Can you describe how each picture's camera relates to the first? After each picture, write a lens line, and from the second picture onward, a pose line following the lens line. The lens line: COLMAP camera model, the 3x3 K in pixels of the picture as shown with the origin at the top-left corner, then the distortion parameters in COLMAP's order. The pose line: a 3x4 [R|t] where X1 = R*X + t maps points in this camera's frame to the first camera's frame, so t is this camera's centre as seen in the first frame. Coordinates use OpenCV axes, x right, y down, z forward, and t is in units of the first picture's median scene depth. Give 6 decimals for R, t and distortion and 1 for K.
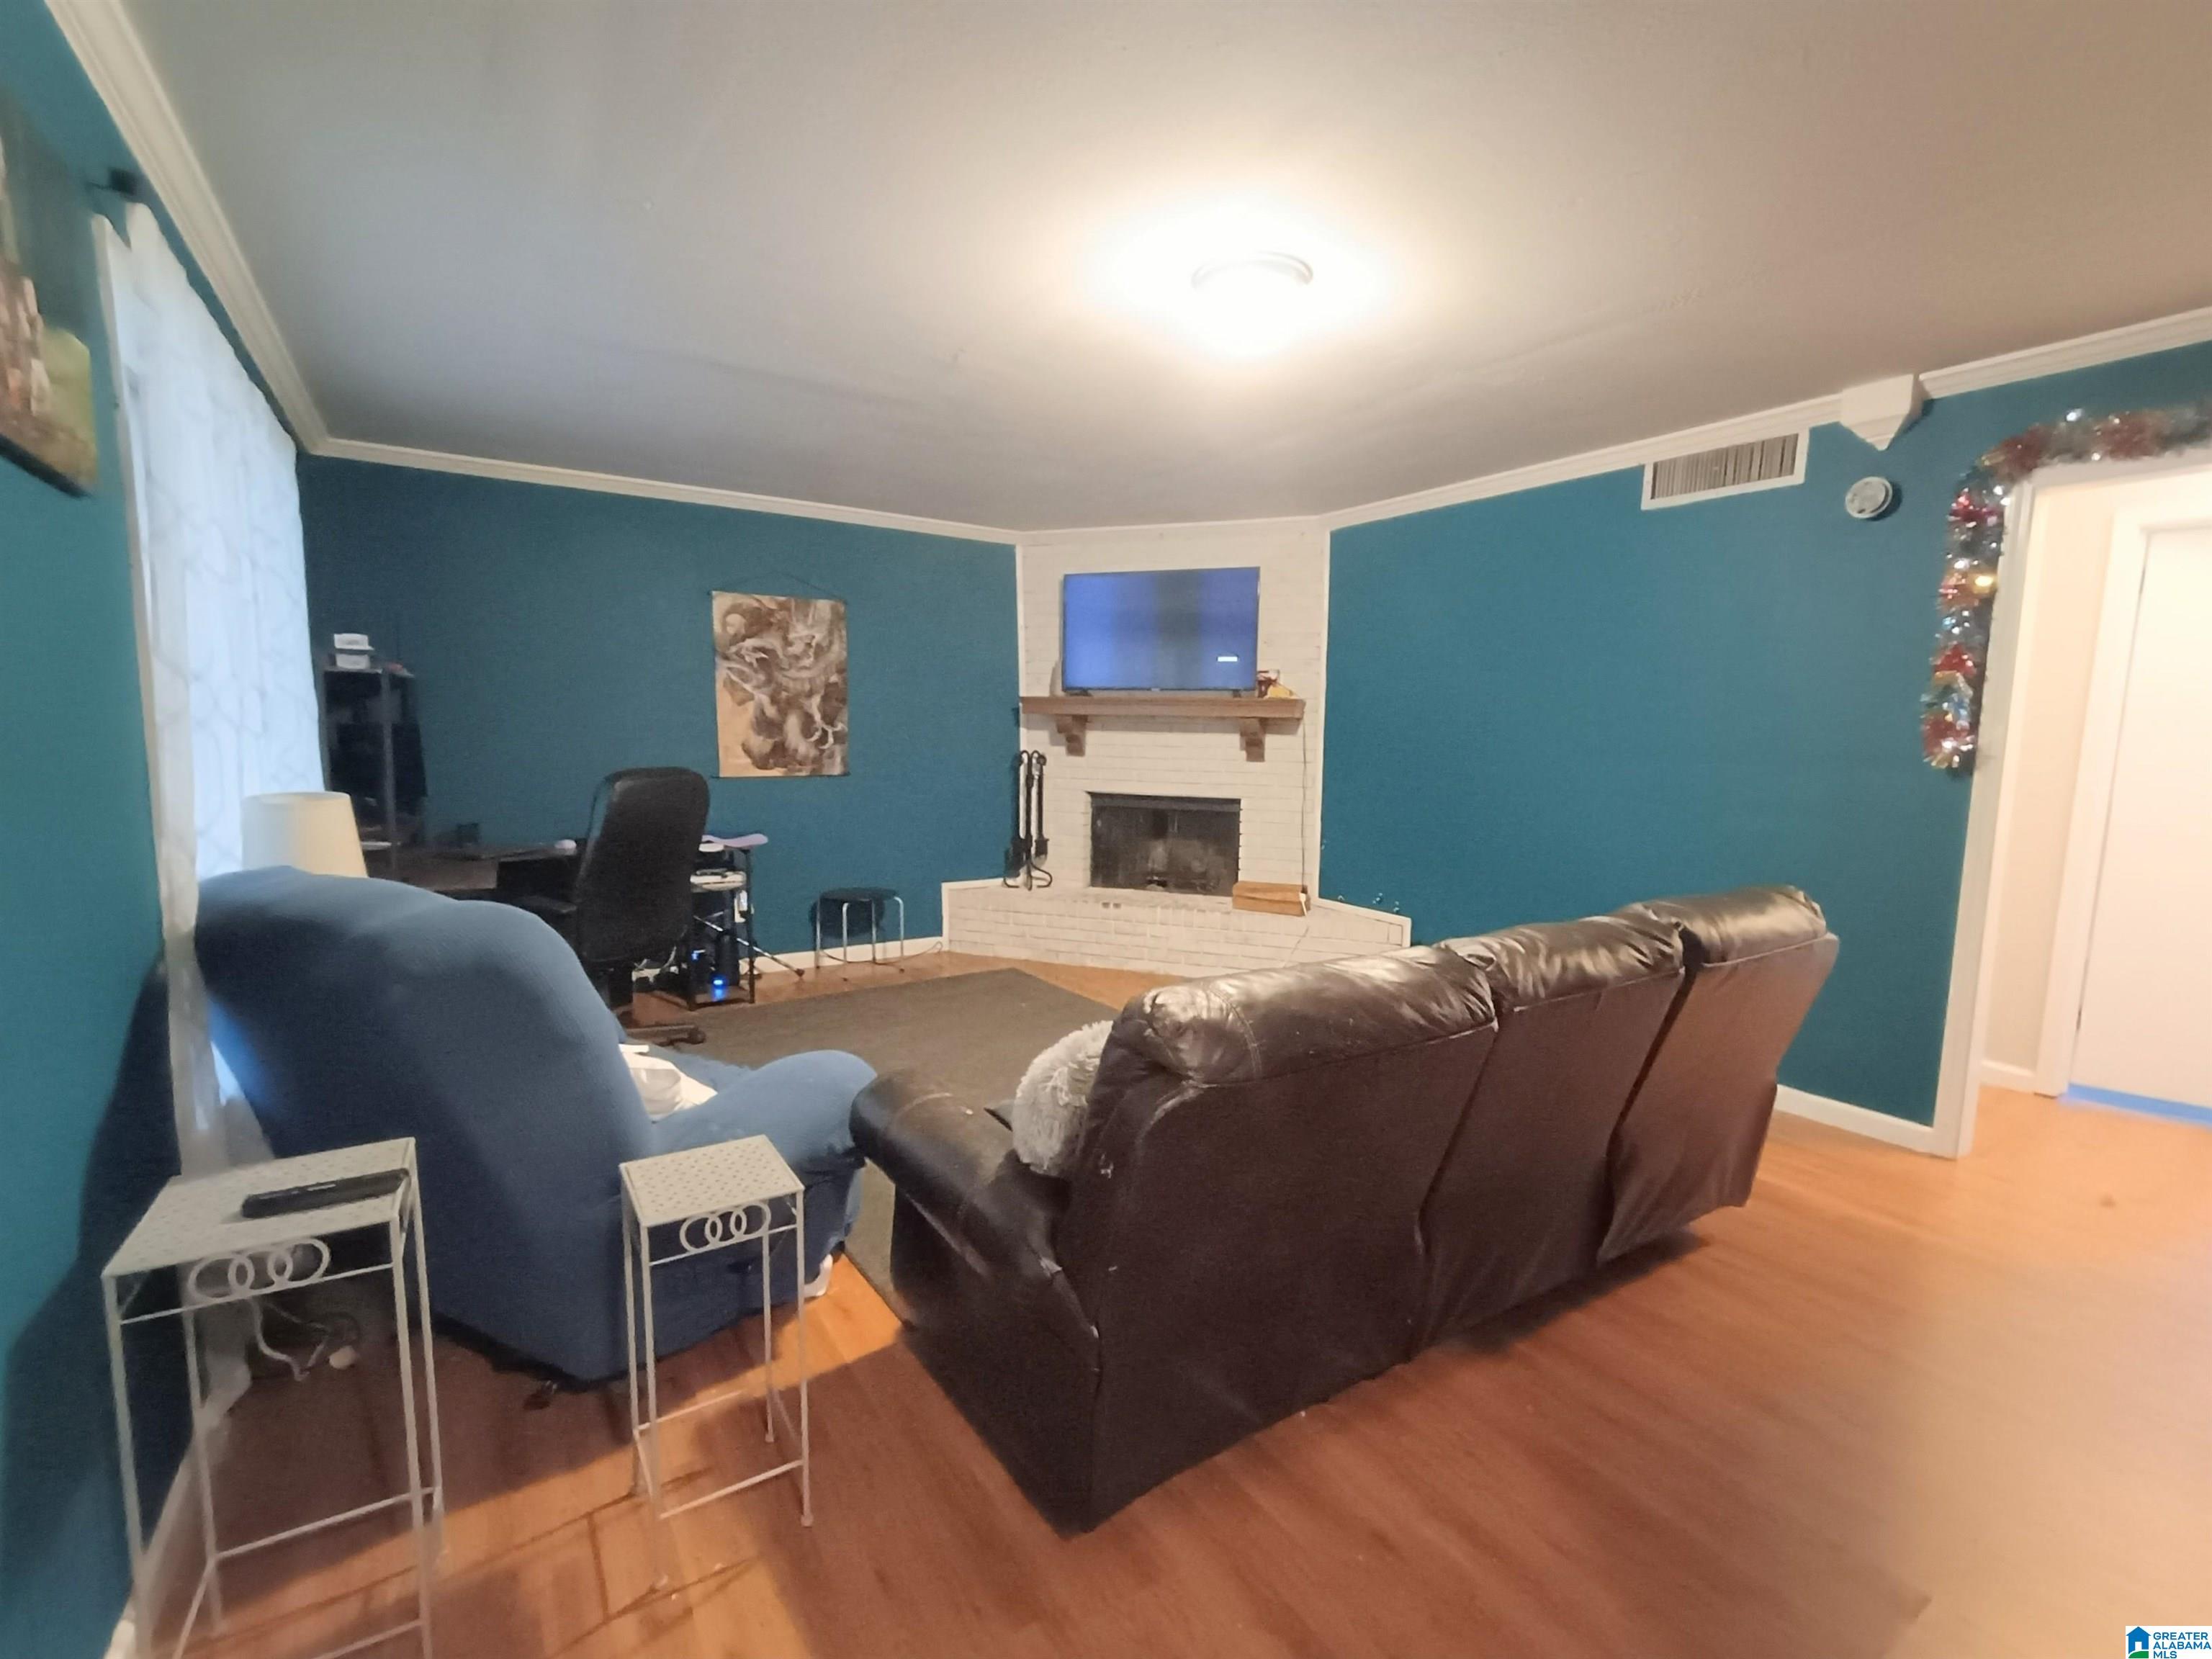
lens RADIAL K [[983.5, 0, 1110.3], [0, 983.5, 839.8], [0, 0, 1]] dist [-0.000061, 0.000415]
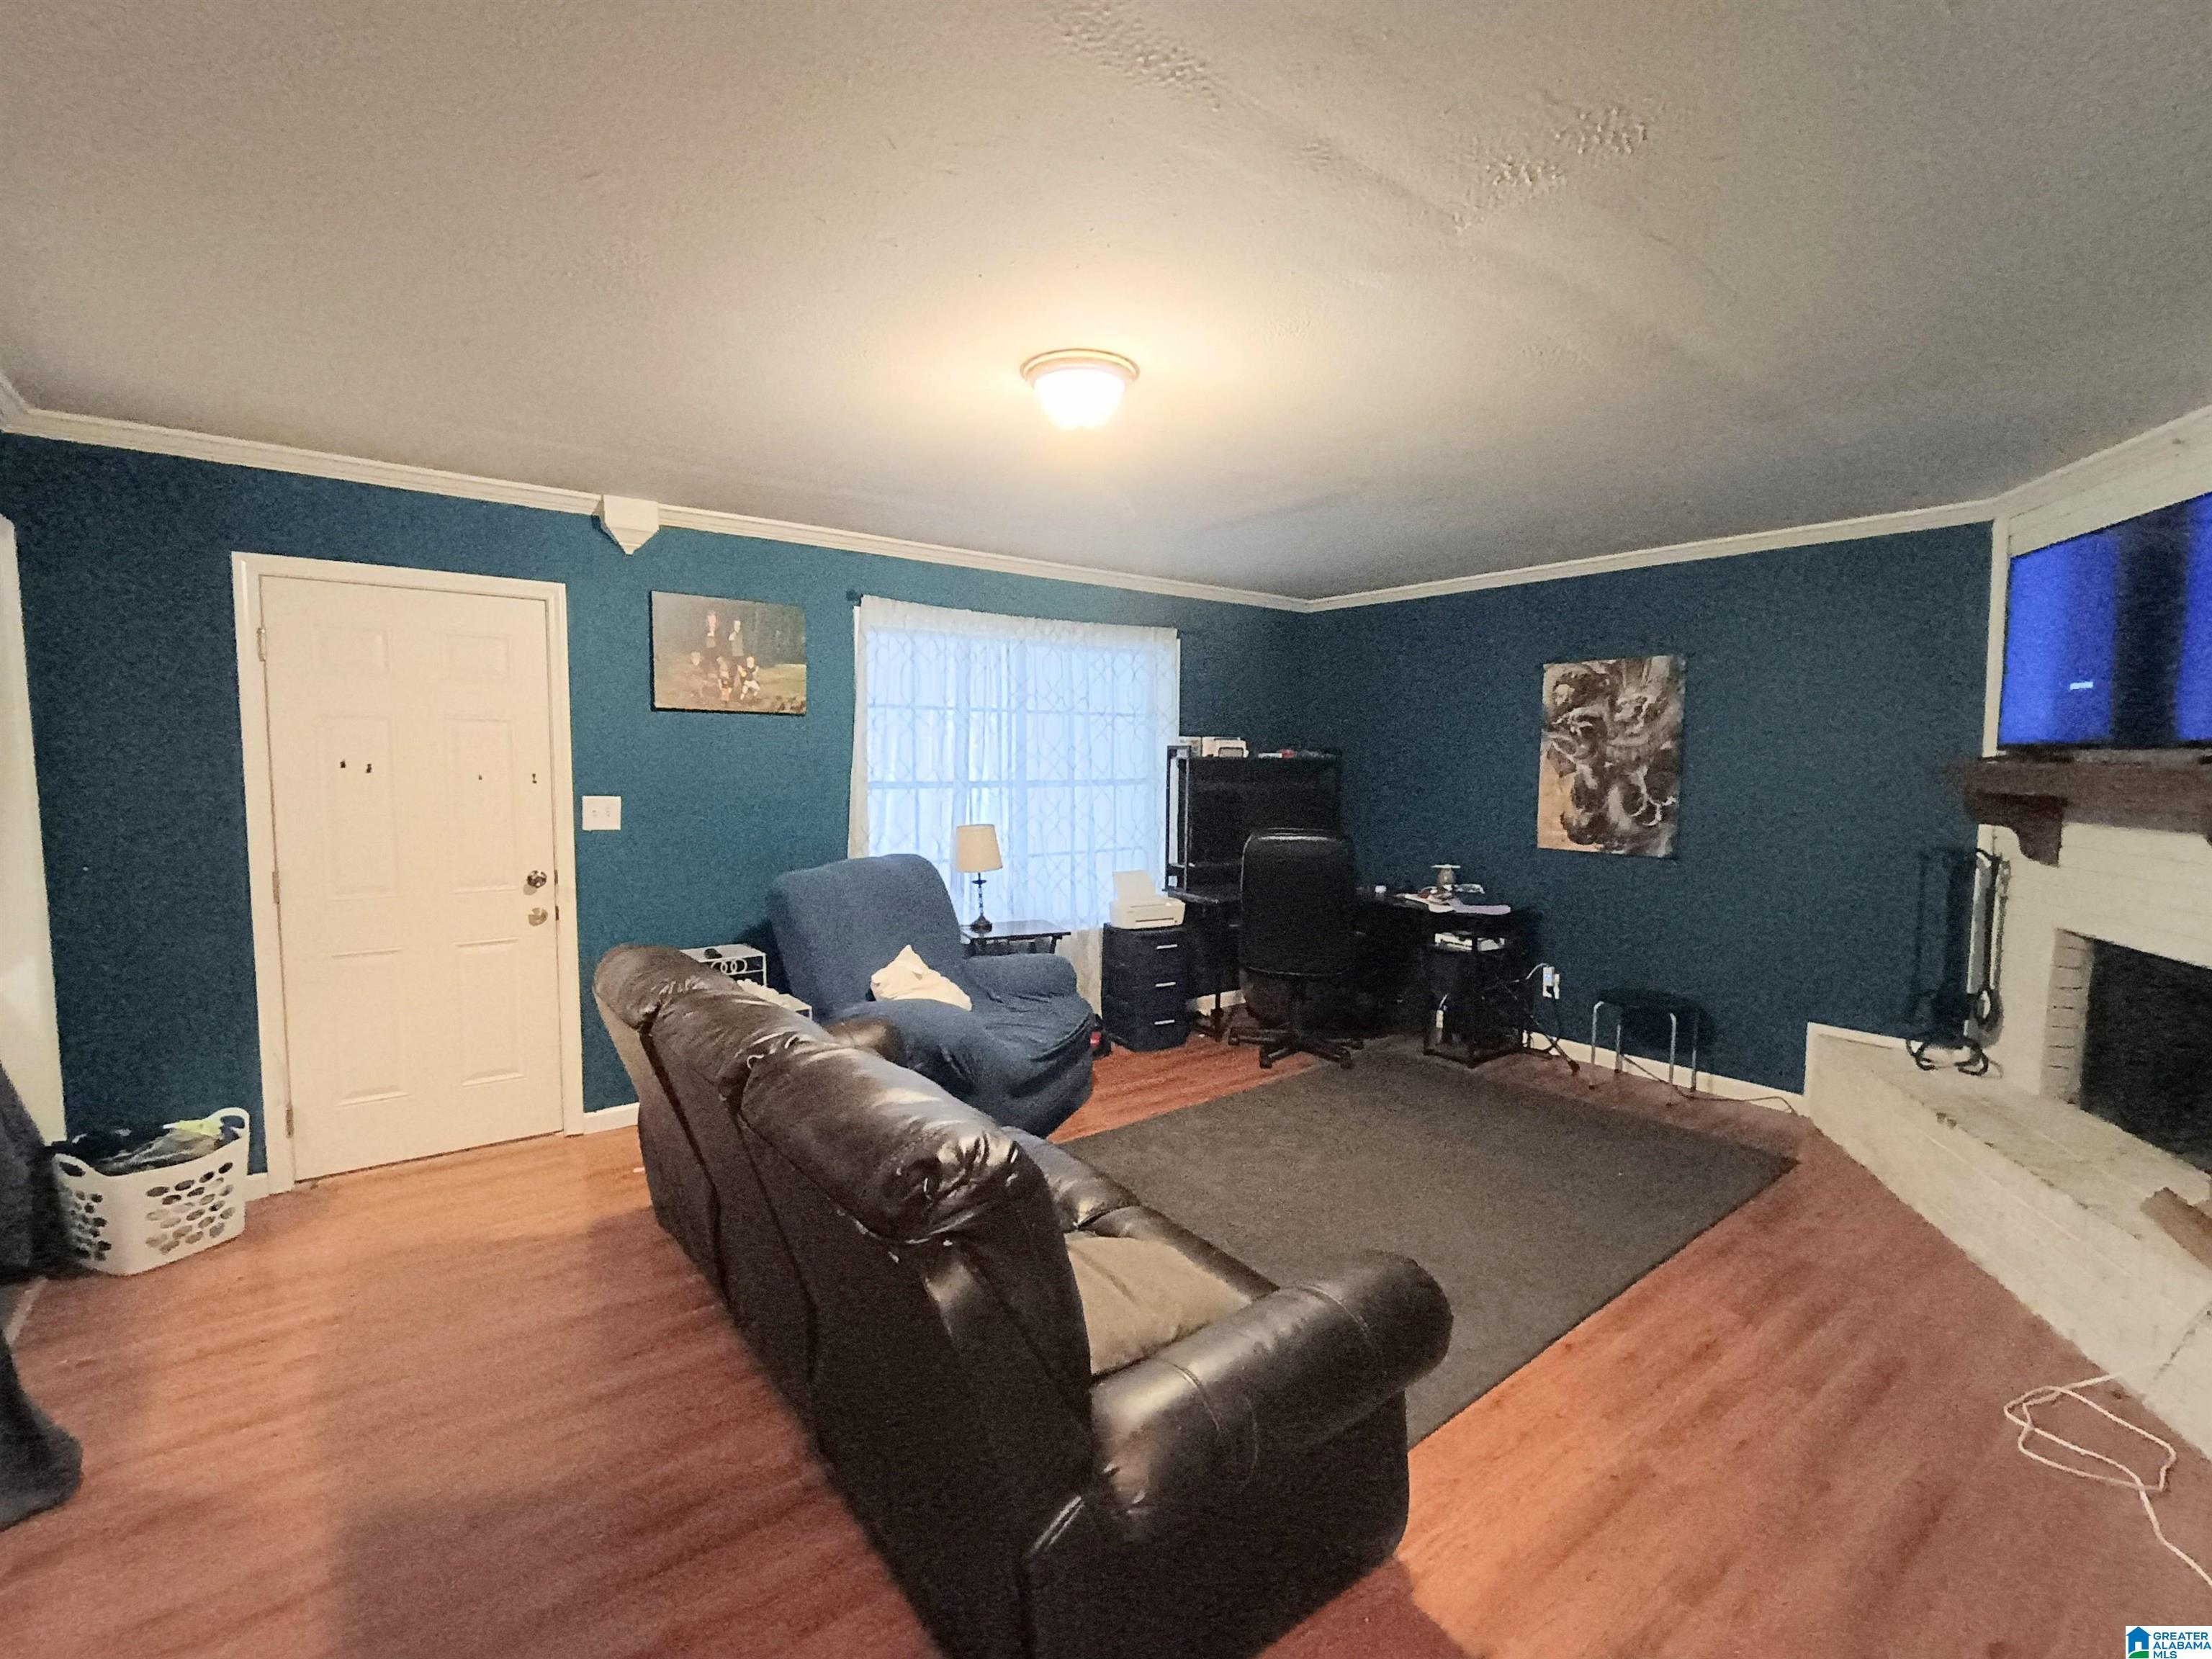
lens RADIAL K [[983.5, 0, 1110.3], [0, 983.5, 839.8], [0, 0, 1]] dist [-0.000061, 0.000415]
pose [[0.071165, 0.067449, -0.995182, 0.510918], [-0.127385, 0.990156, 0.057999, -0.066357], [0.989297, 0.122644, 0.079056, 0.436645]]
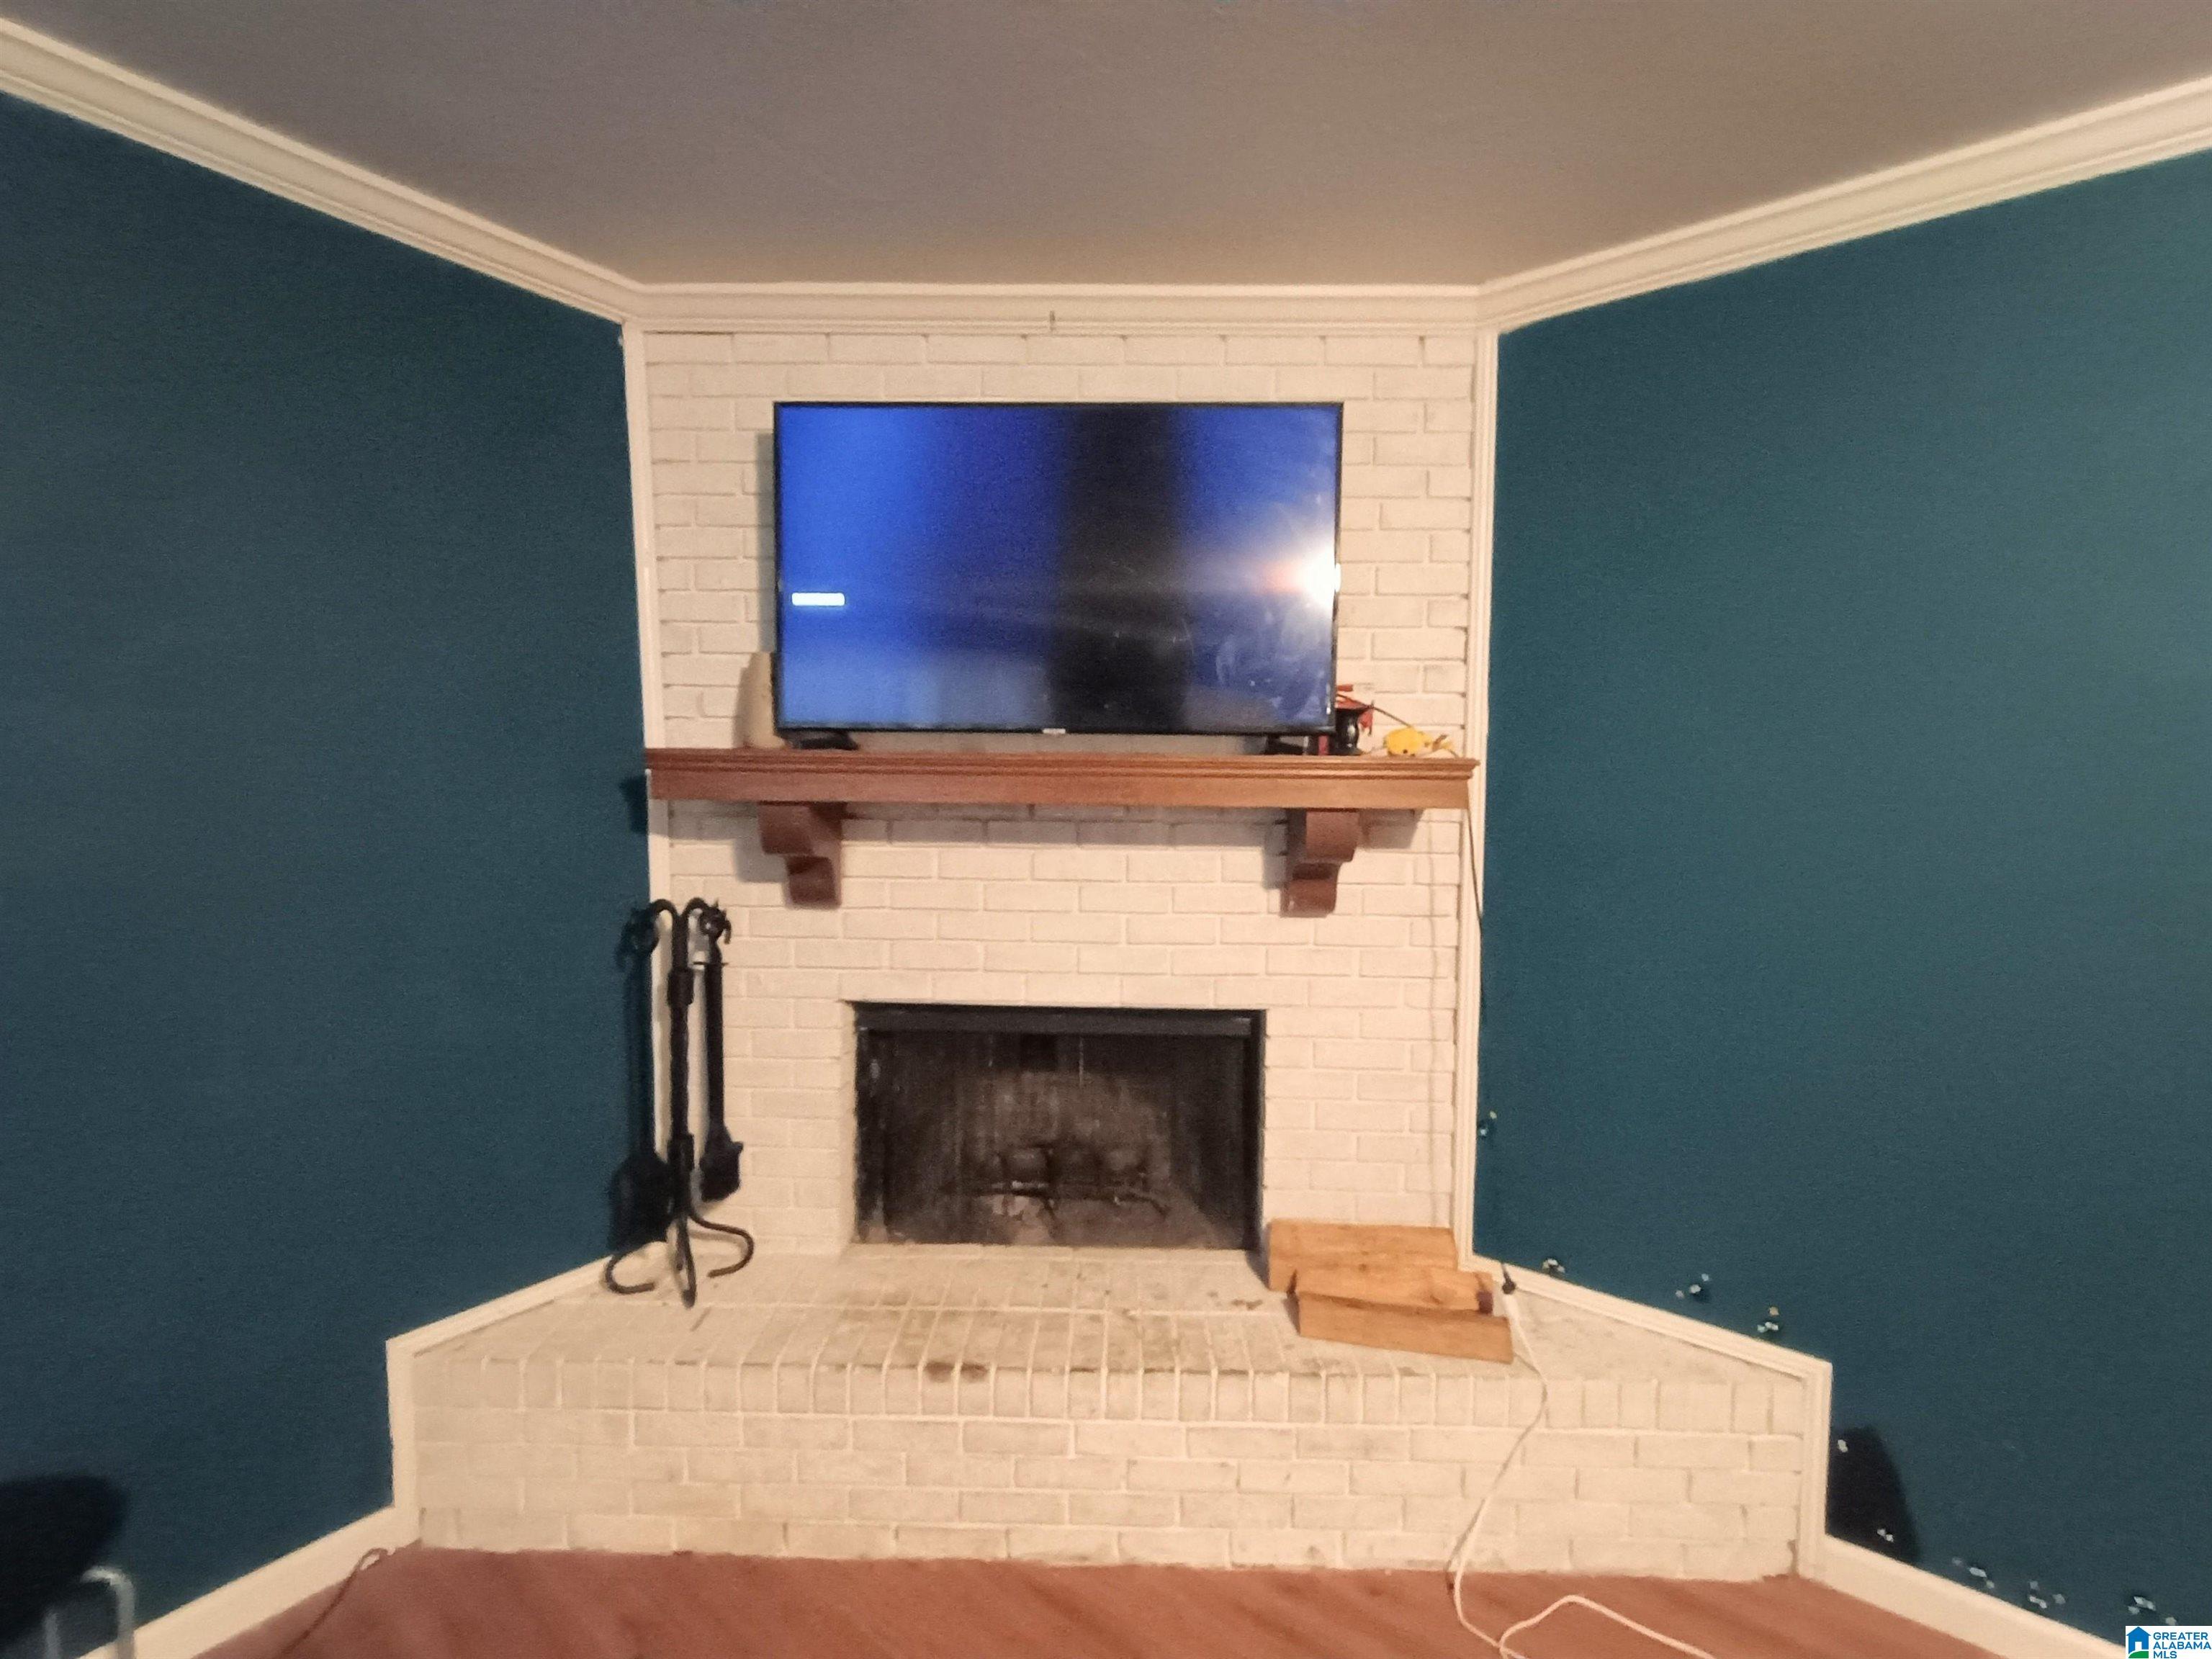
lens RADIAL K [[983.5, 0, 1110.3], [0, 983.5, 839.8], [0, 0, 1]] dist [-0.000061, 0.000415]
pose [[0.944117, -0.023673, 0.328760, -0.053349], [0.041057, 0.998096, -0.046035, -0.093576], [-0.327044, 0.056960, 0.943291, 0.638952]]
